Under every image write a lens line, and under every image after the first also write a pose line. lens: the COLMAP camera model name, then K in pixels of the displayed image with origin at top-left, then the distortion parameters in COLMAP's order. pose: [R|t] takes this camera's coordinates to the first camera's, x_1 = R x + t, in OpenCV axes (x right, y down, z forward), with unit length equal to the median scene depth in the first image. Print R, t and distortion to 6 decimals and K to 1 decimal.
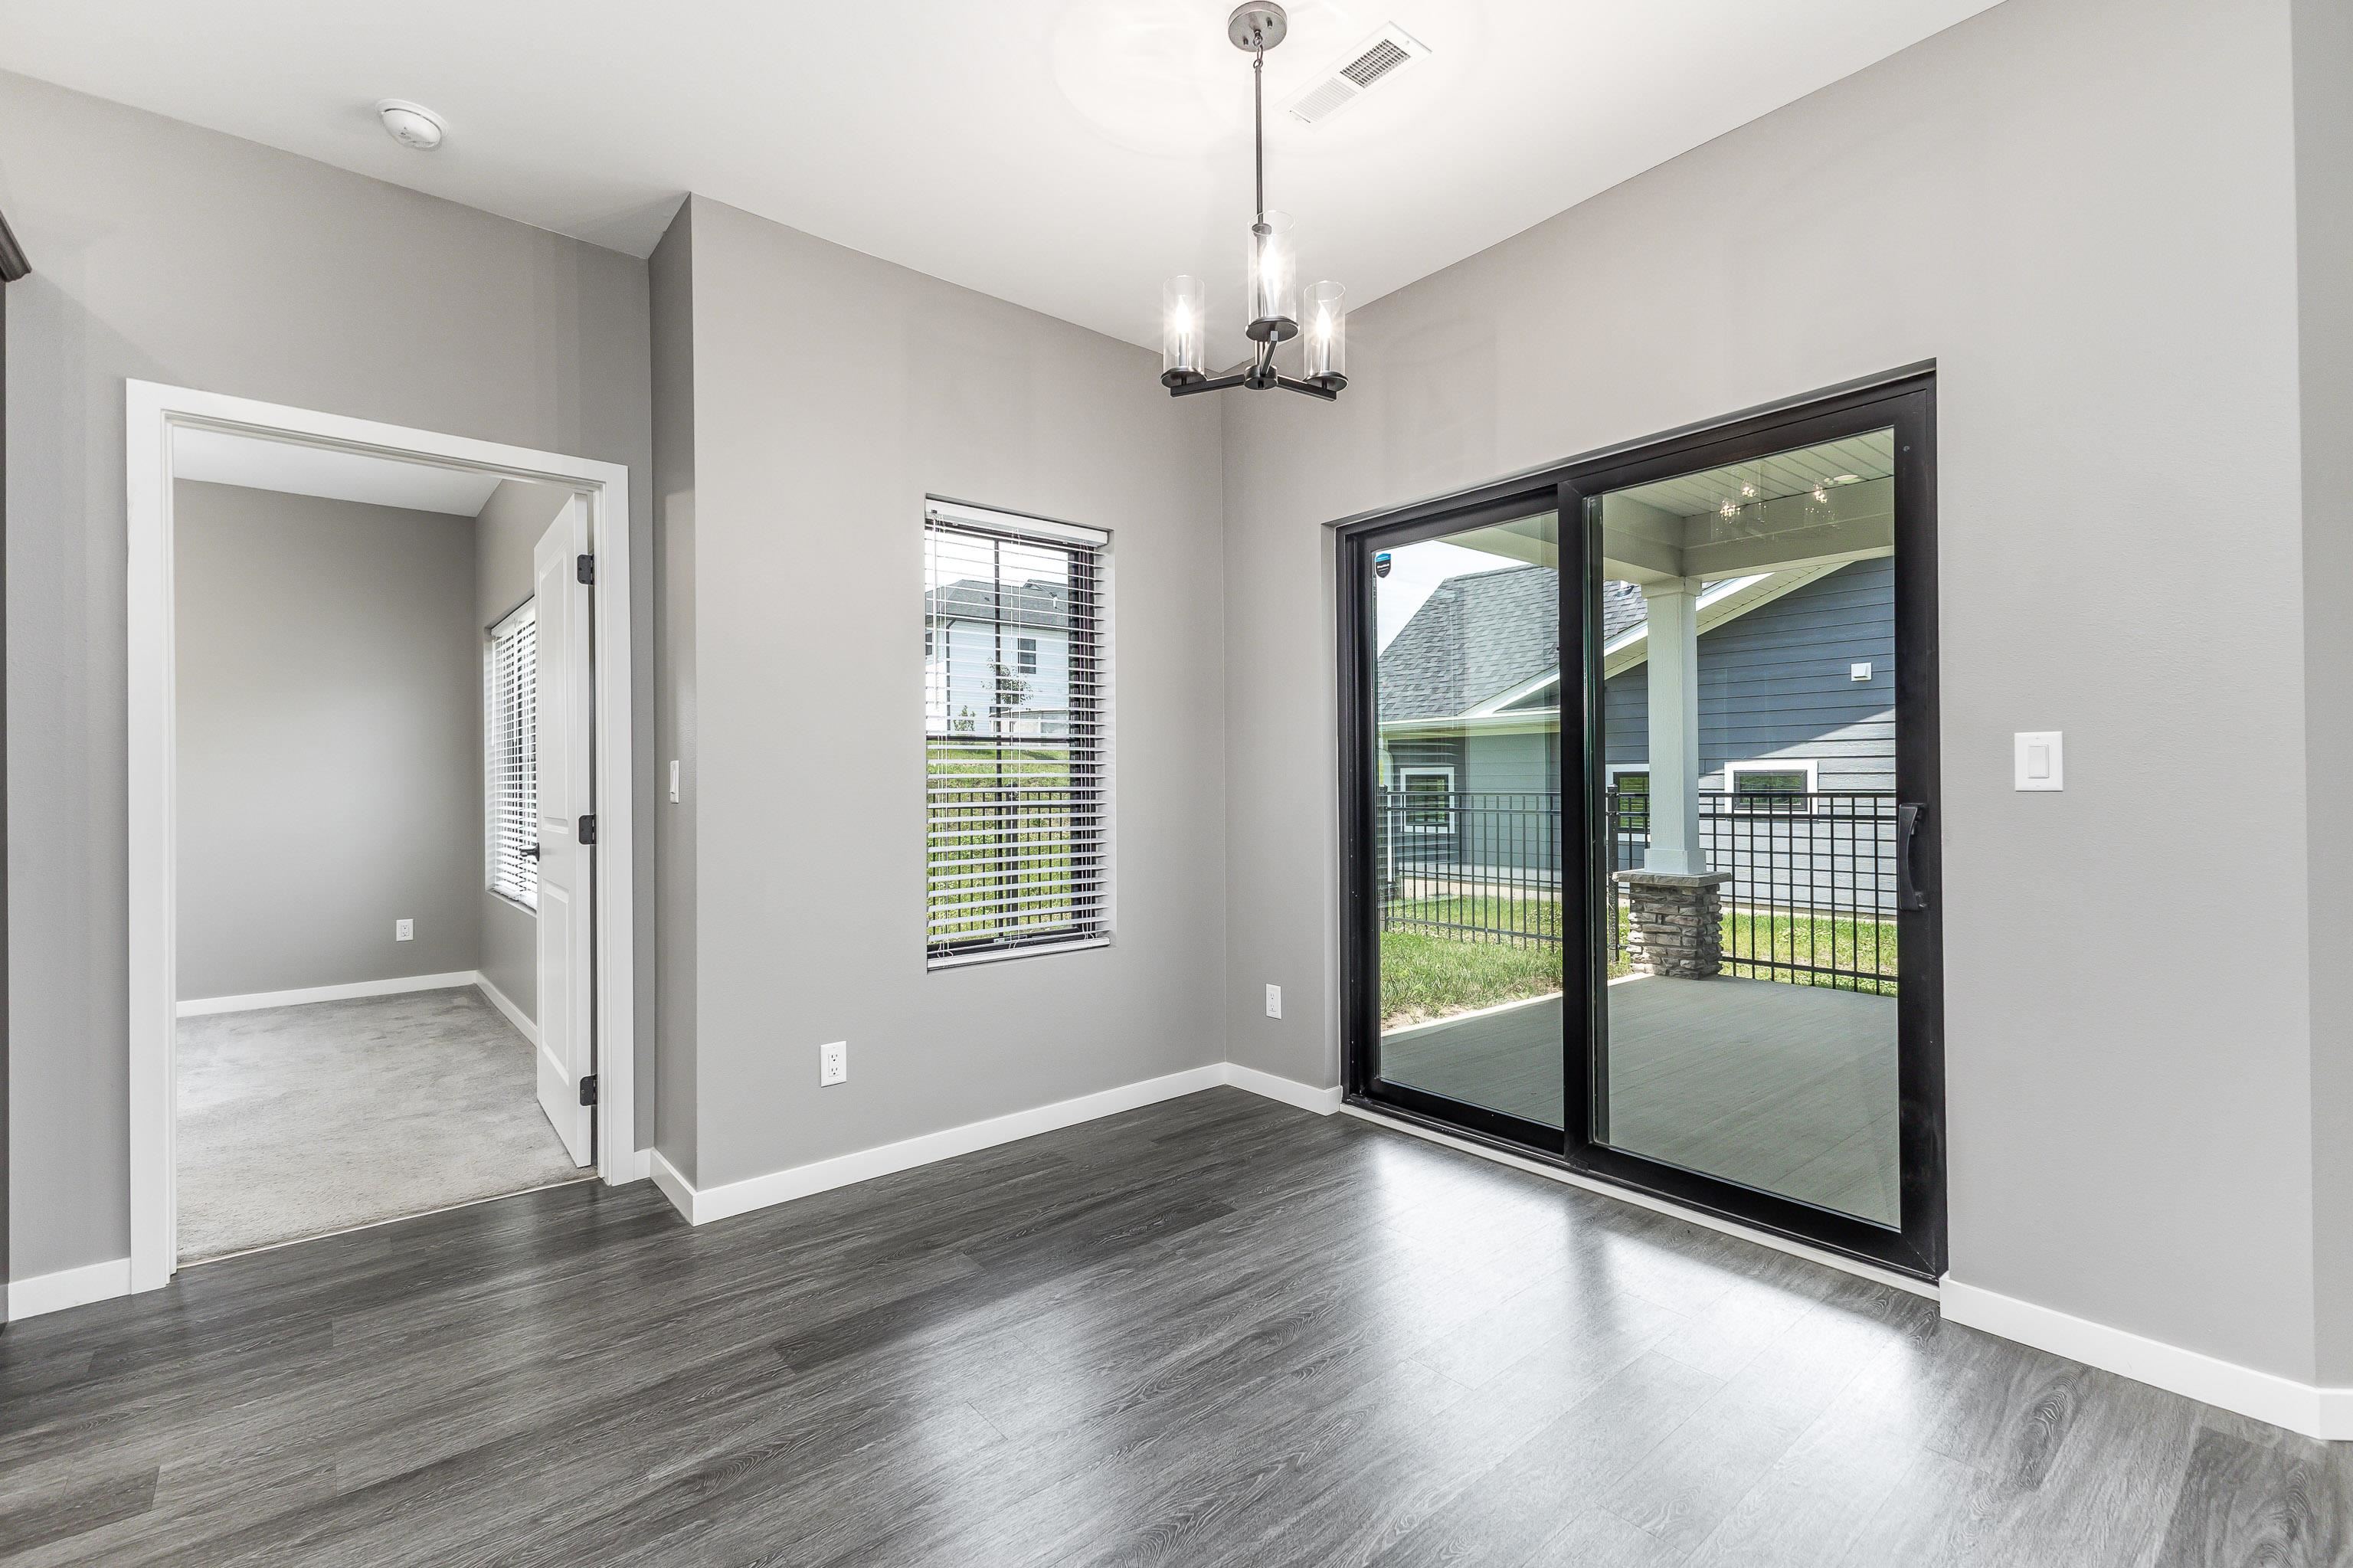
lens RADIAL K [[1020.0, 0, 1166.2], [0, 1020.0, 778.5], [0, 0, 1]] dist [0.001002, 0.000126]
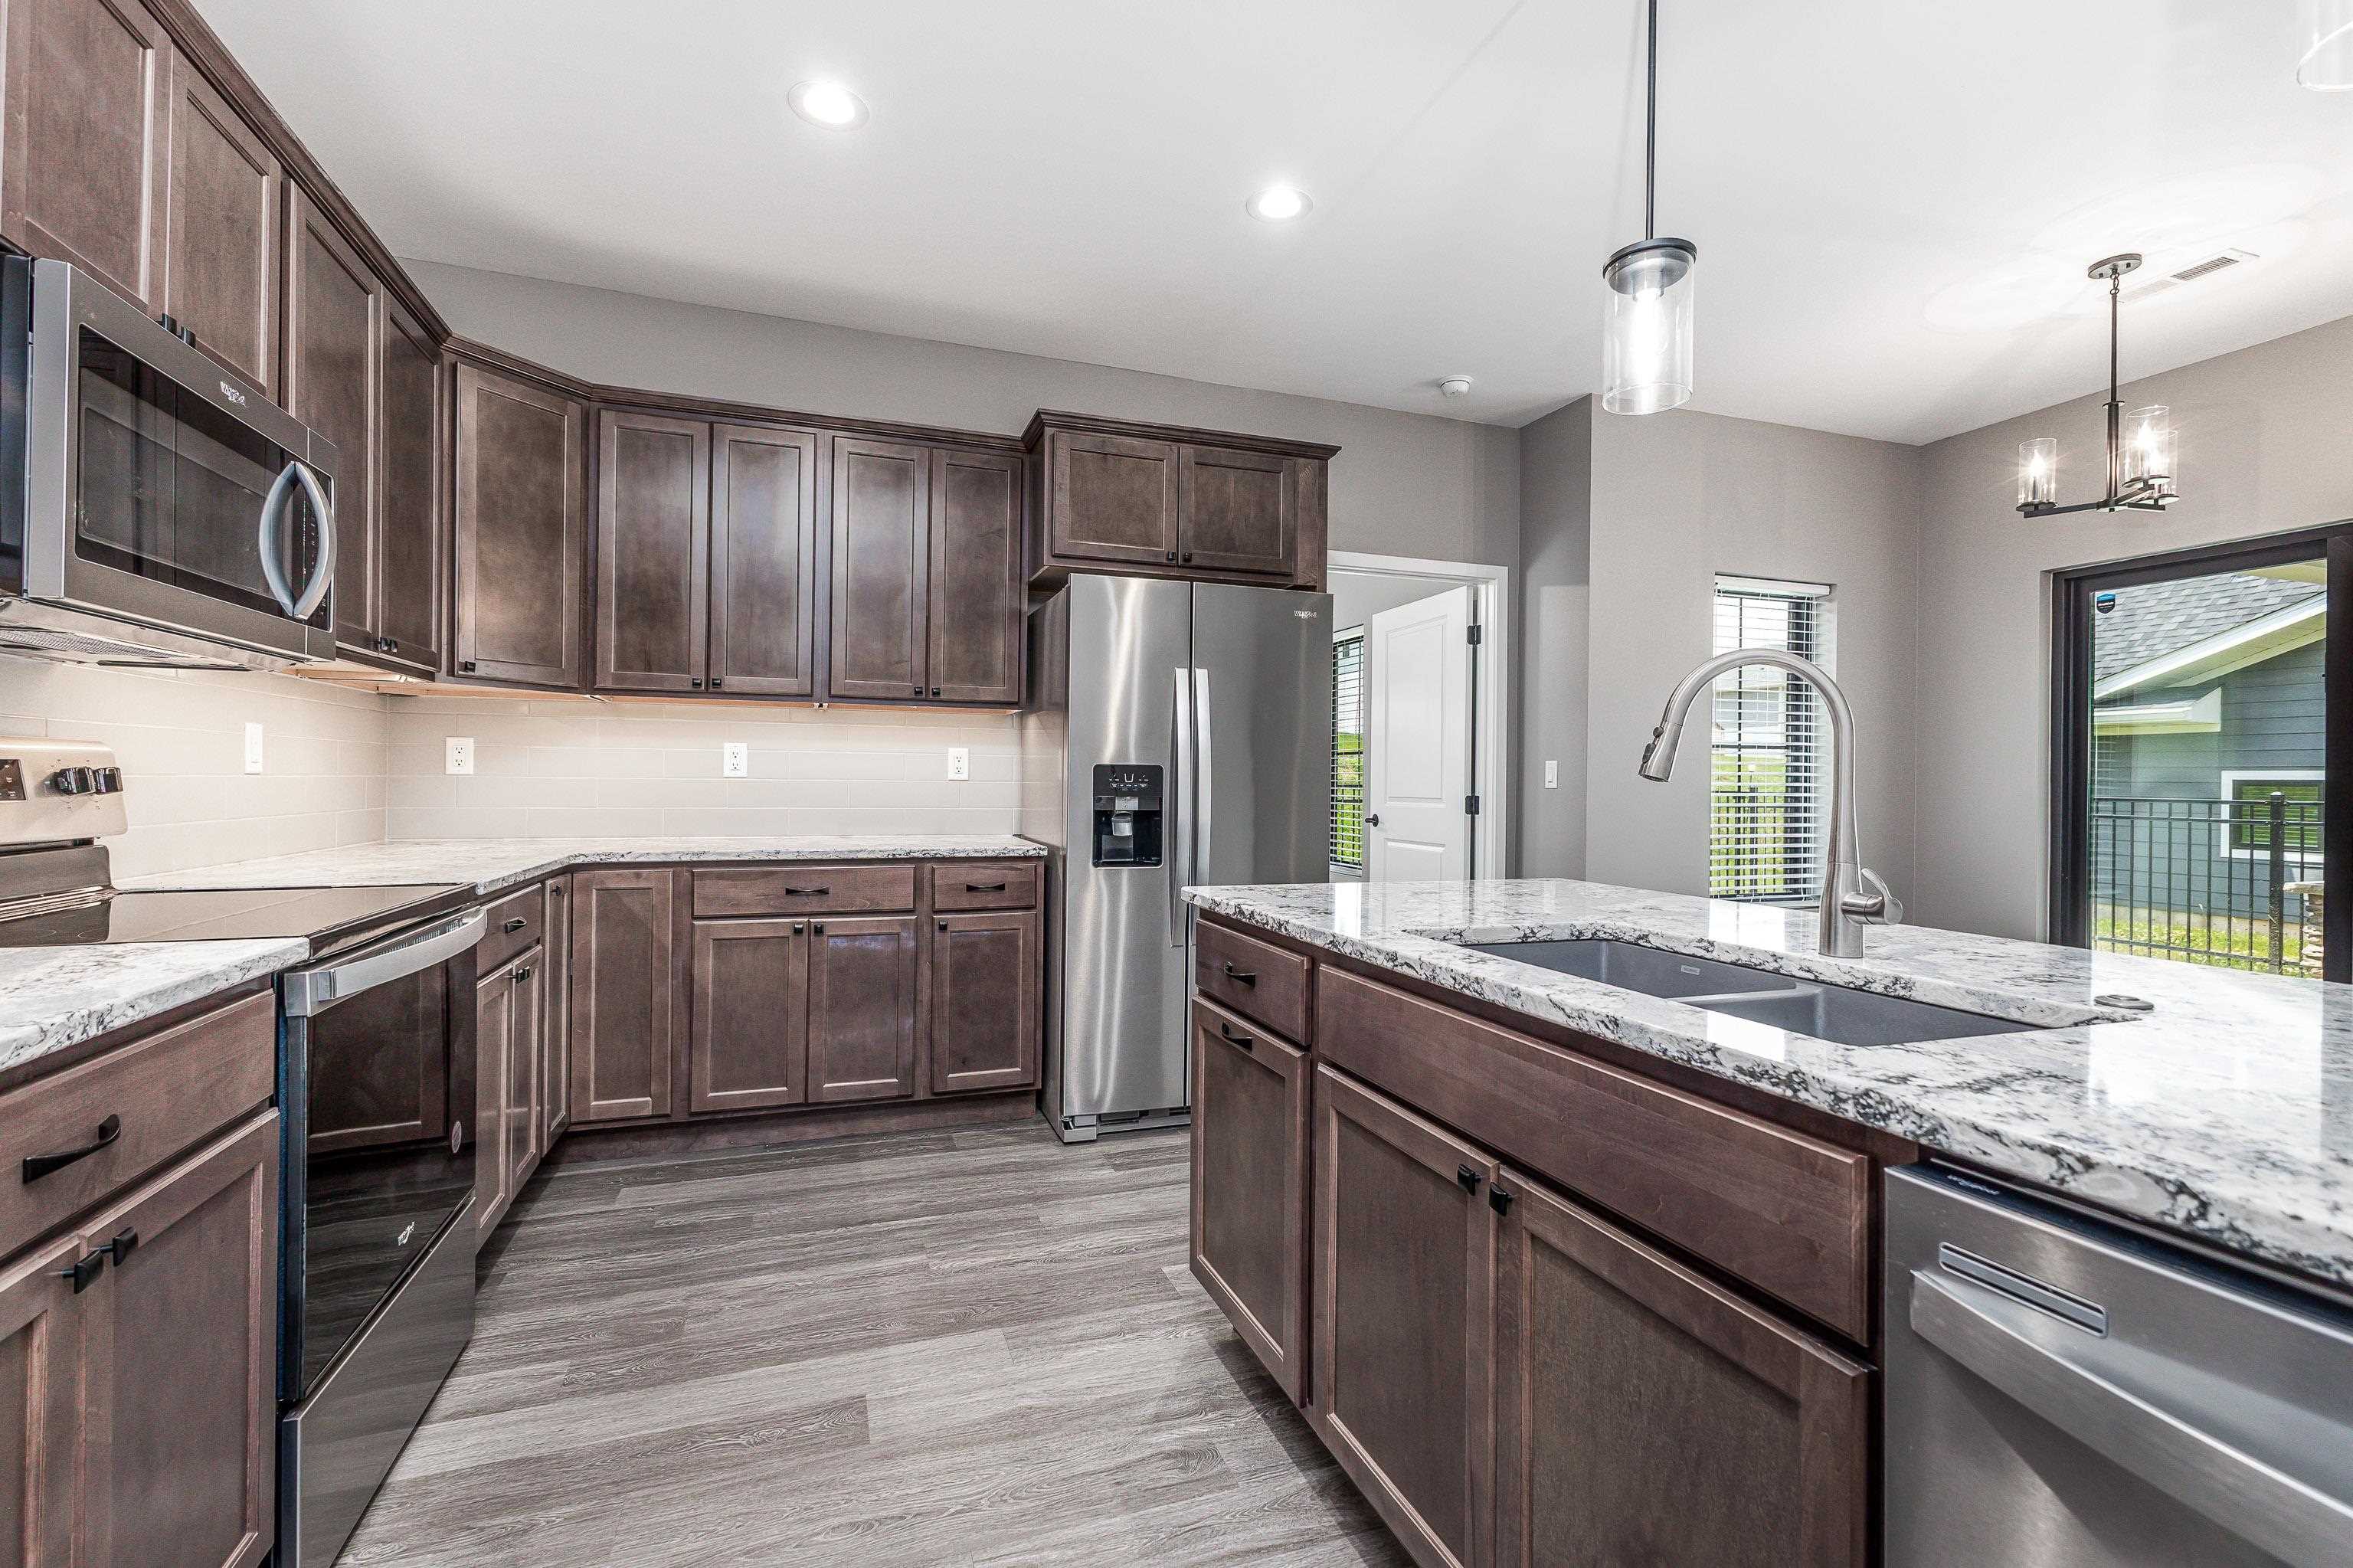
lens RADIAL K [[1015.4, 0, 1176.5], [0, 1015.4, 784.0], [0, 0, 1]] dist [0.007744, -0.000283]
pose [[0.937649, 0.017621, -0.347137, -0.443834], [-0.015501, 0.999840, 0.008883, 0.011784], [0.347238, -0.002948, 0.937773, -0.581717]]
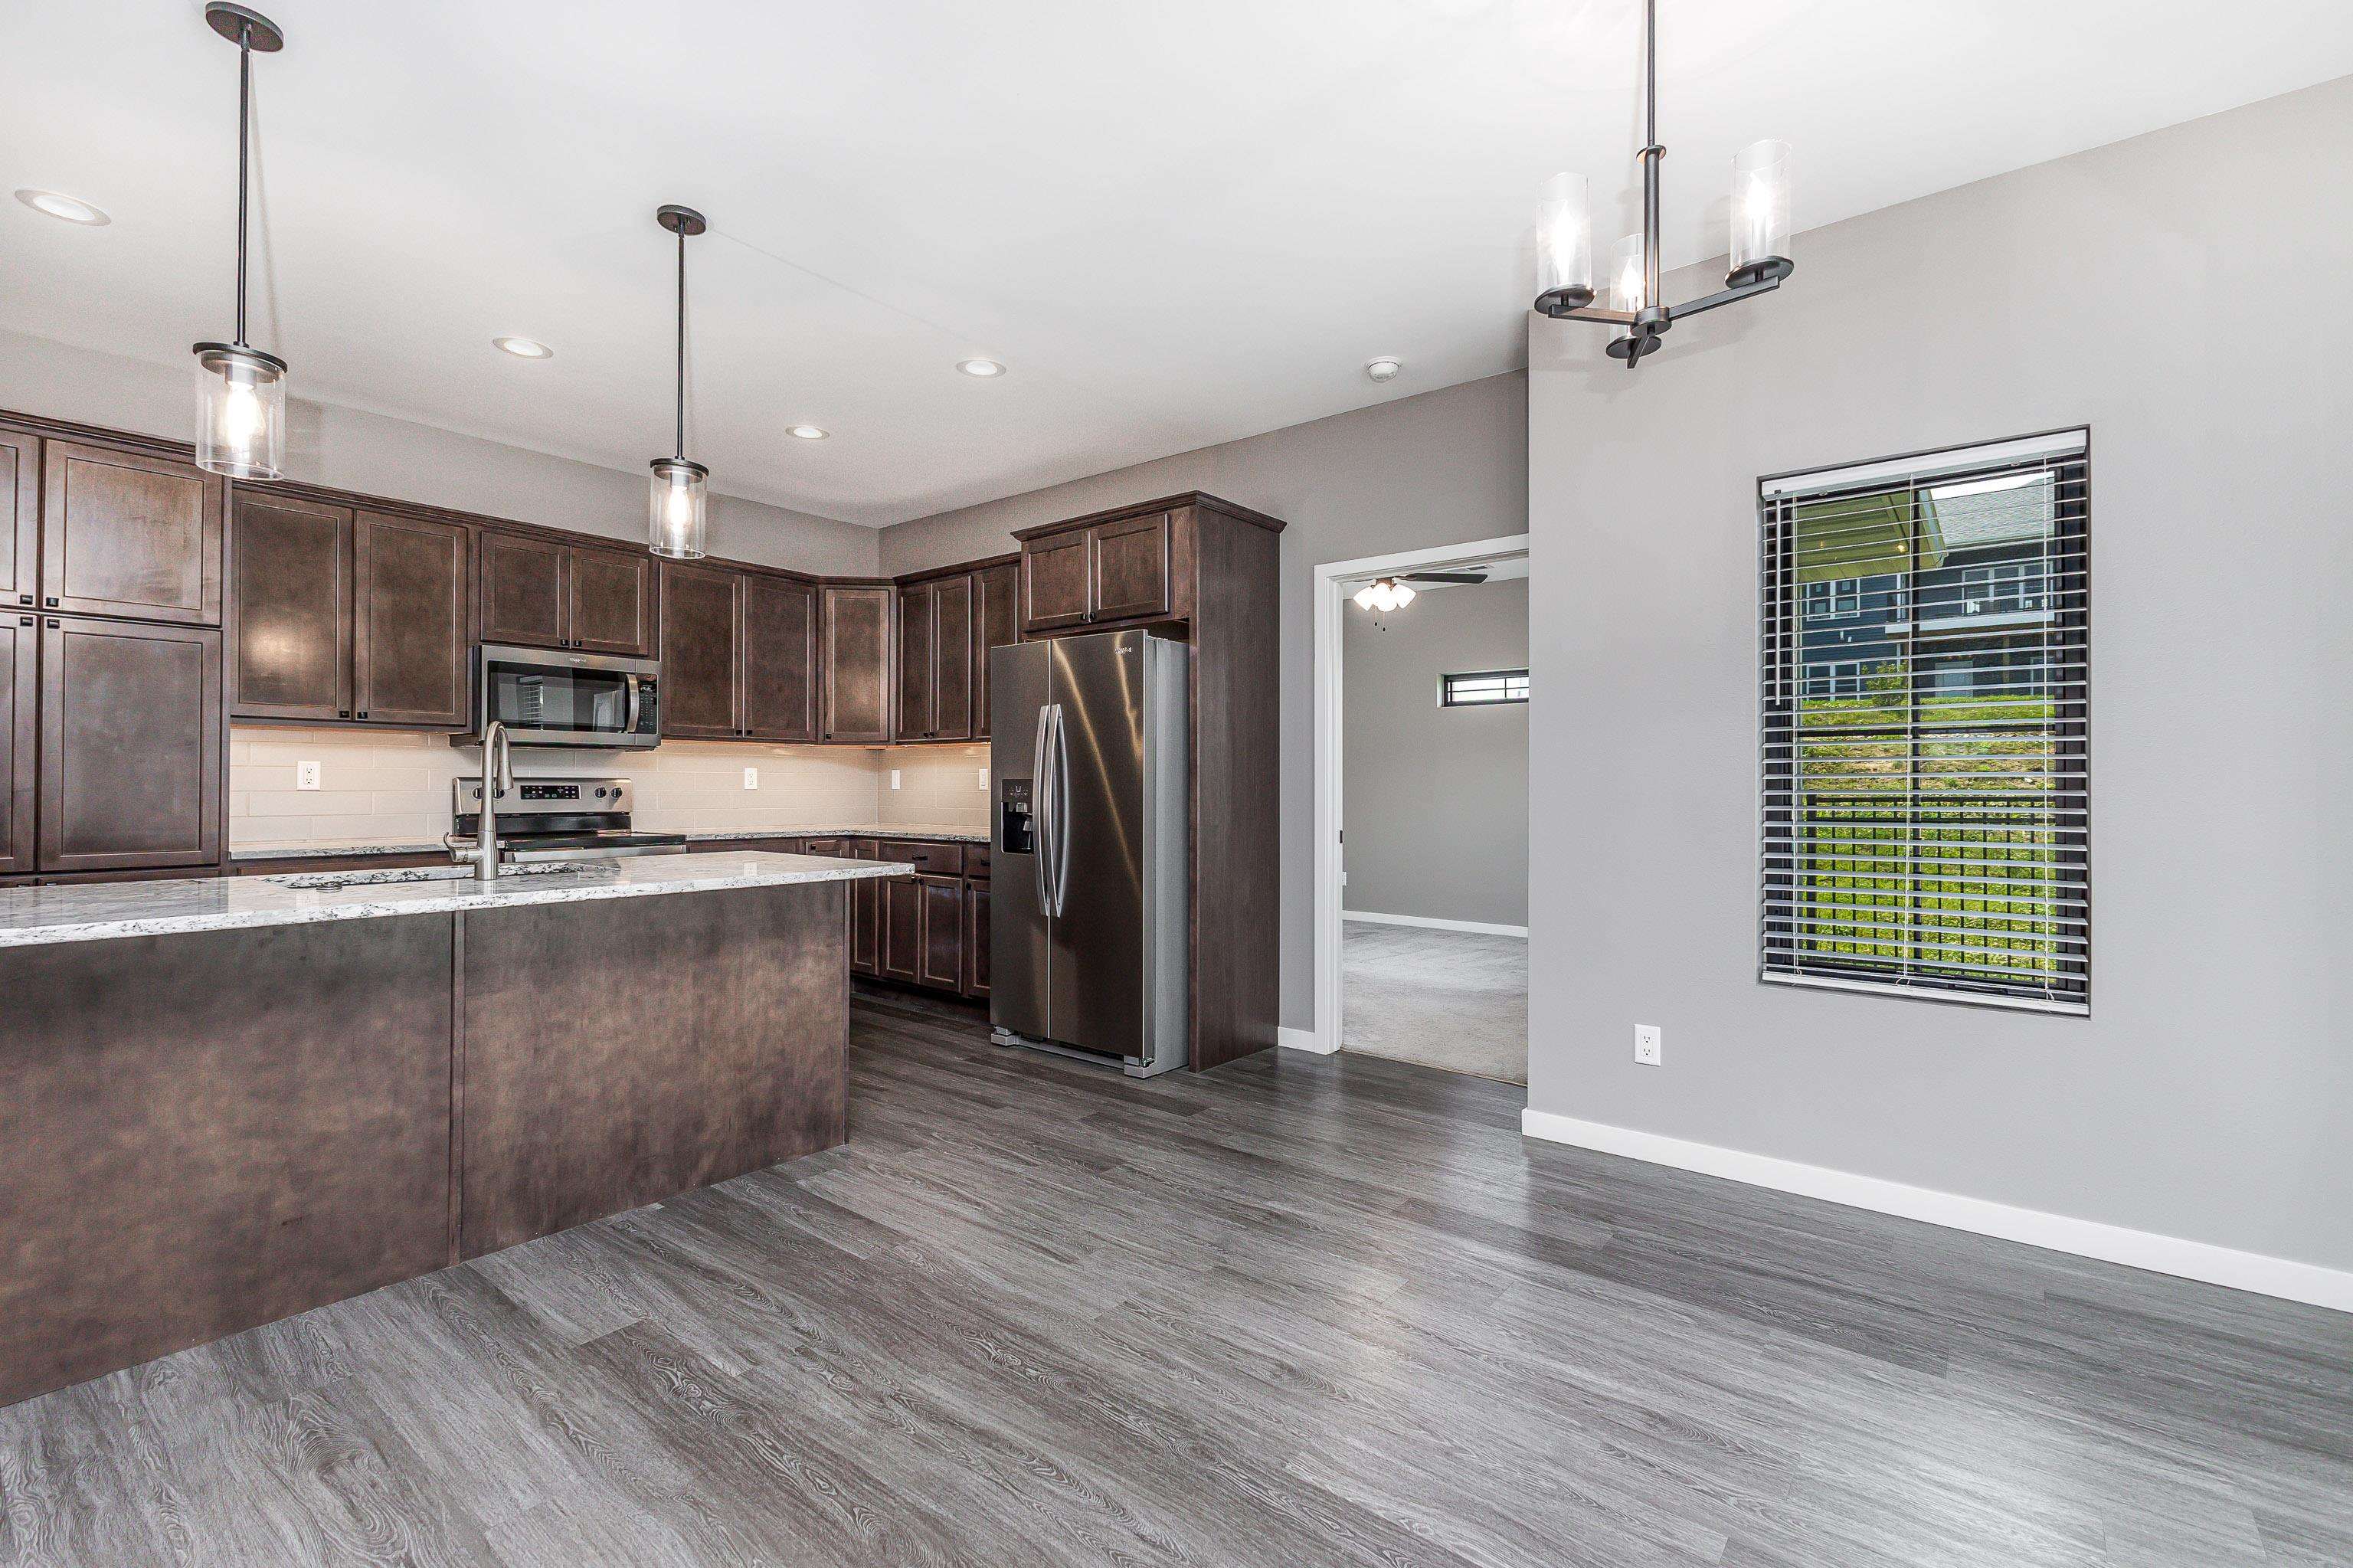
lens RADIAL K [[1016.6, 0, 1189.1], [0, 1016.6, 777.1], [0, 0, 1]] dist [-0.000787, -0.000618]
pose [[0.212403, 0.001187, -0.977181, 0.577972], [-0.001396, 0.999999, 0.000911, -0.002012], [0.977181, 0.001171, 0.212404, 0.284748]]
